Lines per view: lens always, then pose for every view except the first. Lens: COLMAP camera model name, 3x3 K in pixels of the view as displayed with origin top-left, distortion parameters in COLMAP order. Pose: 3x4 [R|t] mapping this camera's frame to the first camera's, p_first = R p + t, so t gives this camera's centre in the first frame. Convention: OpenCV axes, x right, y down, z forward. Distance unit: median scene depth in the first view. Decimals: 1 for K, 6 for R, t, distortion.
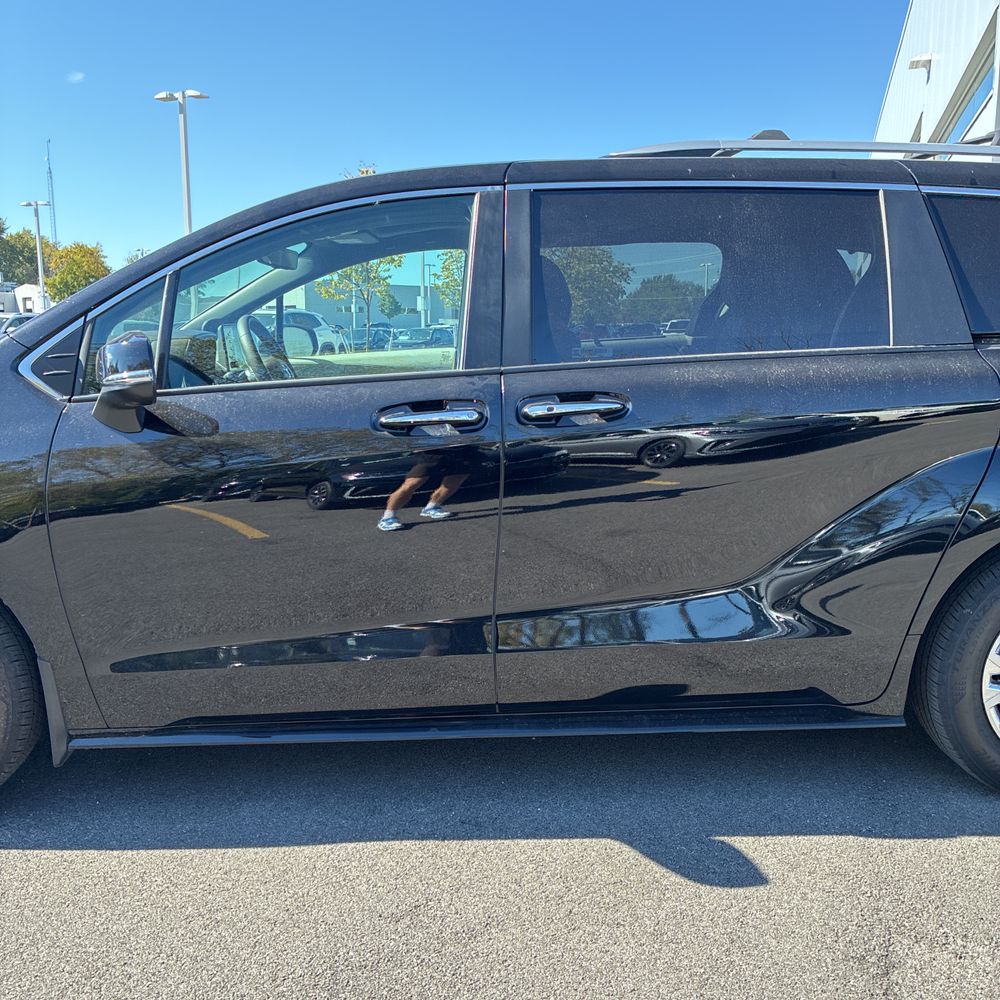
lens RADIAL K [[1015.1, 0, 502.3], [0, 1015.1, 501.9], [0, 0, 1]] dist [0.026735, 0.000000]
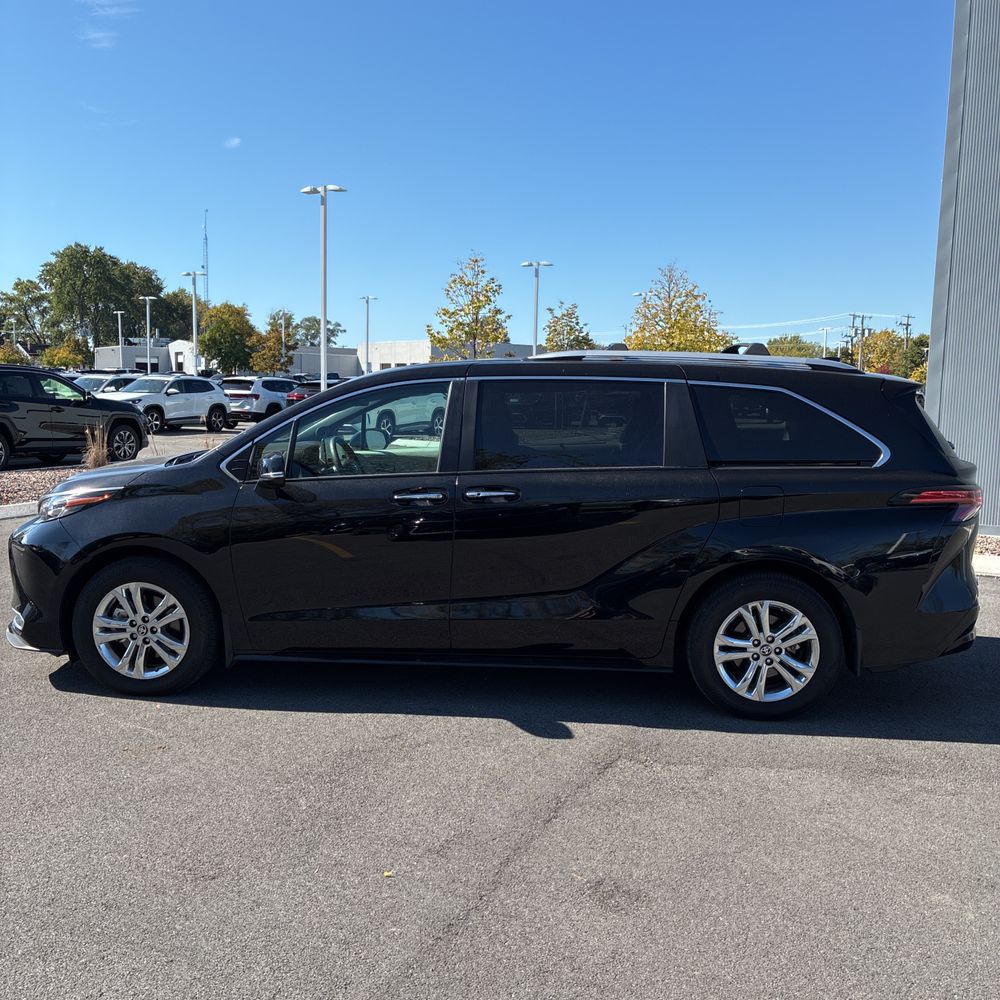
lens RADIAL K [[1015.1, 0, 500.2], [0, 1015.1, 503.5], [0, 0, 1]] dist [0.026735, 0.000000]
pose [[0.992255, 0.032181, -0.119974, 0.306472], [-0.038339, 0.998044, -0.049384, 0.020266], [0.118150, 0.053601, 0.991548, -0.887219]]
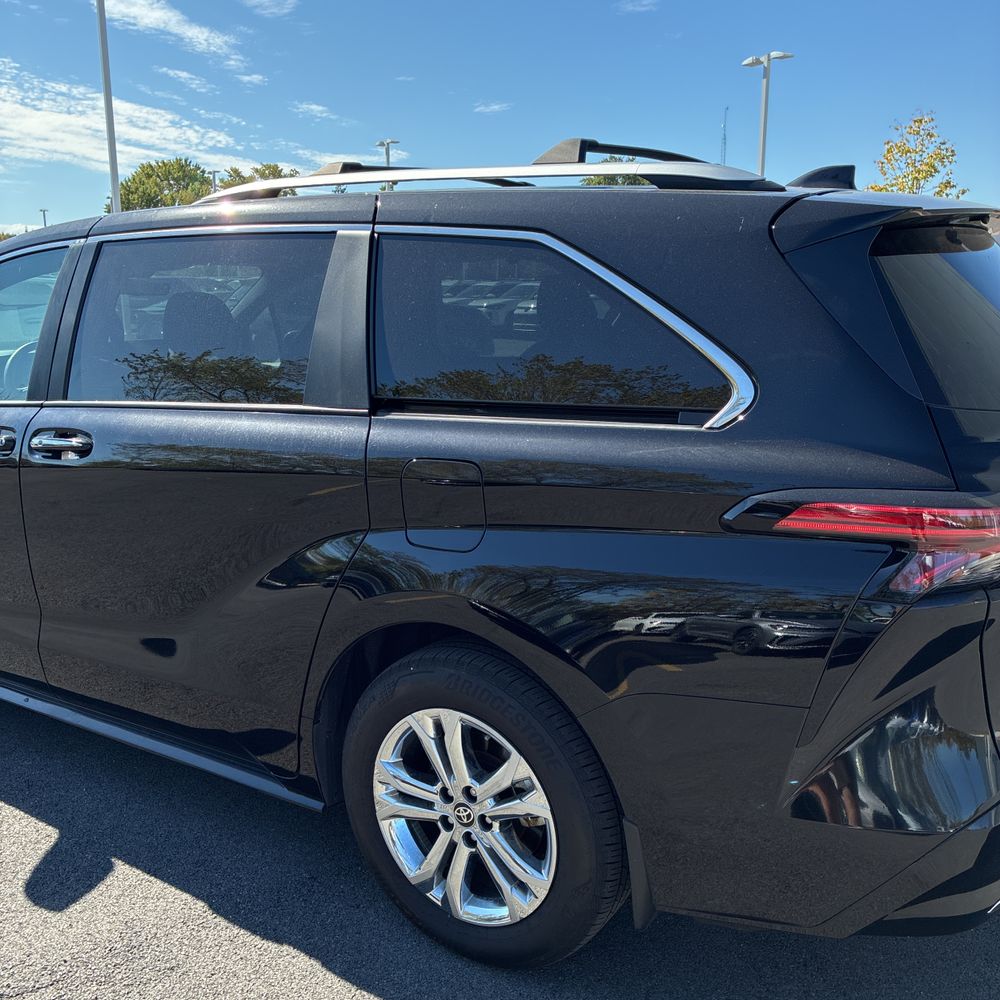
lens RADIAL K [[1015.1, 0, 496.7], [0, 1015.1, 492.6], [0, 0, 1]] dist [0.026735, 0.000000]
pose [[0.801965, 0.116825, -0.585836, 1.096458], [-0.097292, 0.993140, 0.064863, -0.156555], [0.589394, 0.004980, 0.807830, 0.399732]]
